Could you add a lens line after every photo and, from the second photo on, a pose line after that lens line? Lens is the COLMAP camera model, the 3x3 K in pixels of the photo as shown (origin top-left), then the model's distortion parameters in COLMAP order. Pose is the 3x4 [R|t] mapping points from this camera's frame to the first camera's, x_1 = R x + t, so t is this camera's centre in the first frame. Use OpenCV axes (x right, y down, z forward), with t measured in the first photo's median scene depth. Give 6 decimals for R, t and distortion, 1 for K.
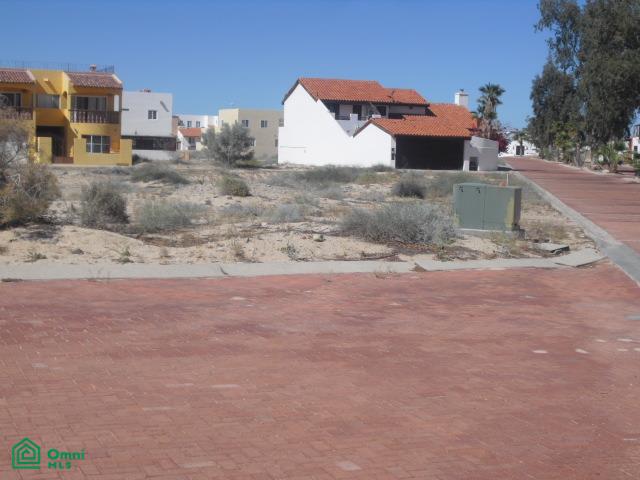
lens RADIAL K [[1149.4, 0, 335.5], [0, 1149.4, 239.9], [0, 0, 1]] dist [-0.069346, 0.349781]
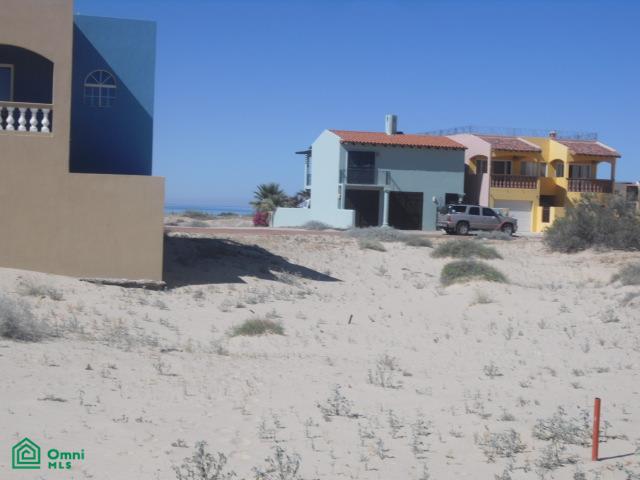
lens RADIAL K [[1149.4, 0, 335.5], [0, 1149.4, 239.9], [0, 0, 1]] dist [-0.069346, 0.349781]
pose [[0.992469, 0.008262, -0.122221, -0.261439], [-0.014474, 0.998643, -0.050027, -0.008685], [0.121641, 0.051420, 0.991241, 0.014303]]
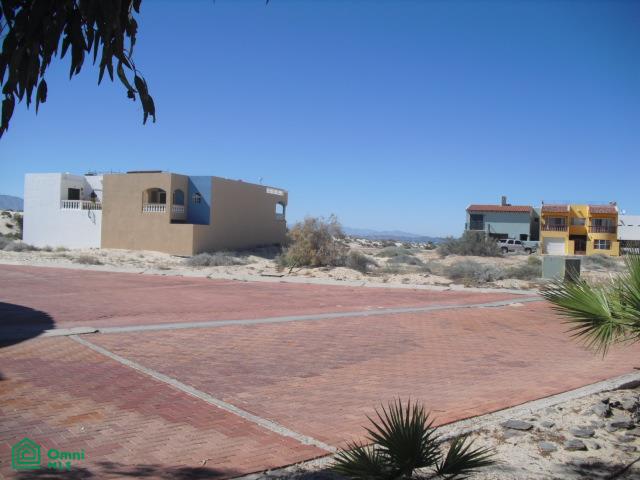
lens RADIAL K [[649.3, 0, 335.1], [0, 649.3, 243.7], [0, 0, 1]] dist [-0.220864, 0.203811]
pose [[0.735431, 0.002841, -0.677593, 0.133497], [-0.063041, 0.995941, -0.064246, 0.005401], [0.674660, 0.089965, 0.732625, -0.017112]]
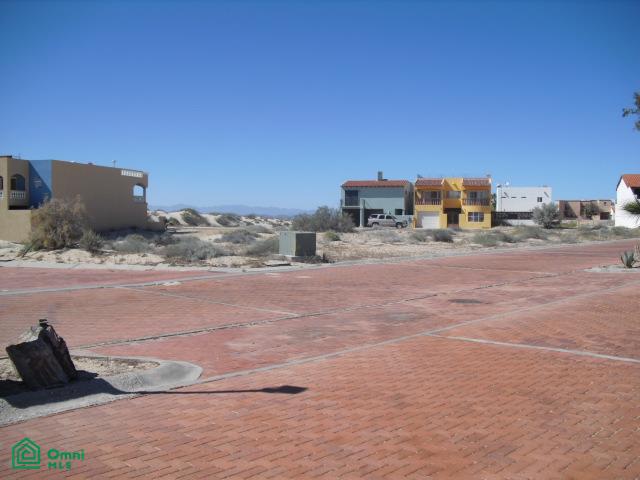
lens RADIAL K [[649.3, 0, 335.1], [0, 649.3, 243.7], [0, 0, 1]] dist [-0.220864, 0.203811]
pose [[0.805729, -0.002470, -0.592280, 0.185338], [-0.024286, 0.999013, -0.037204, 0.002378], [0.591787, 0.044360, 0.804873, 0.038277]]
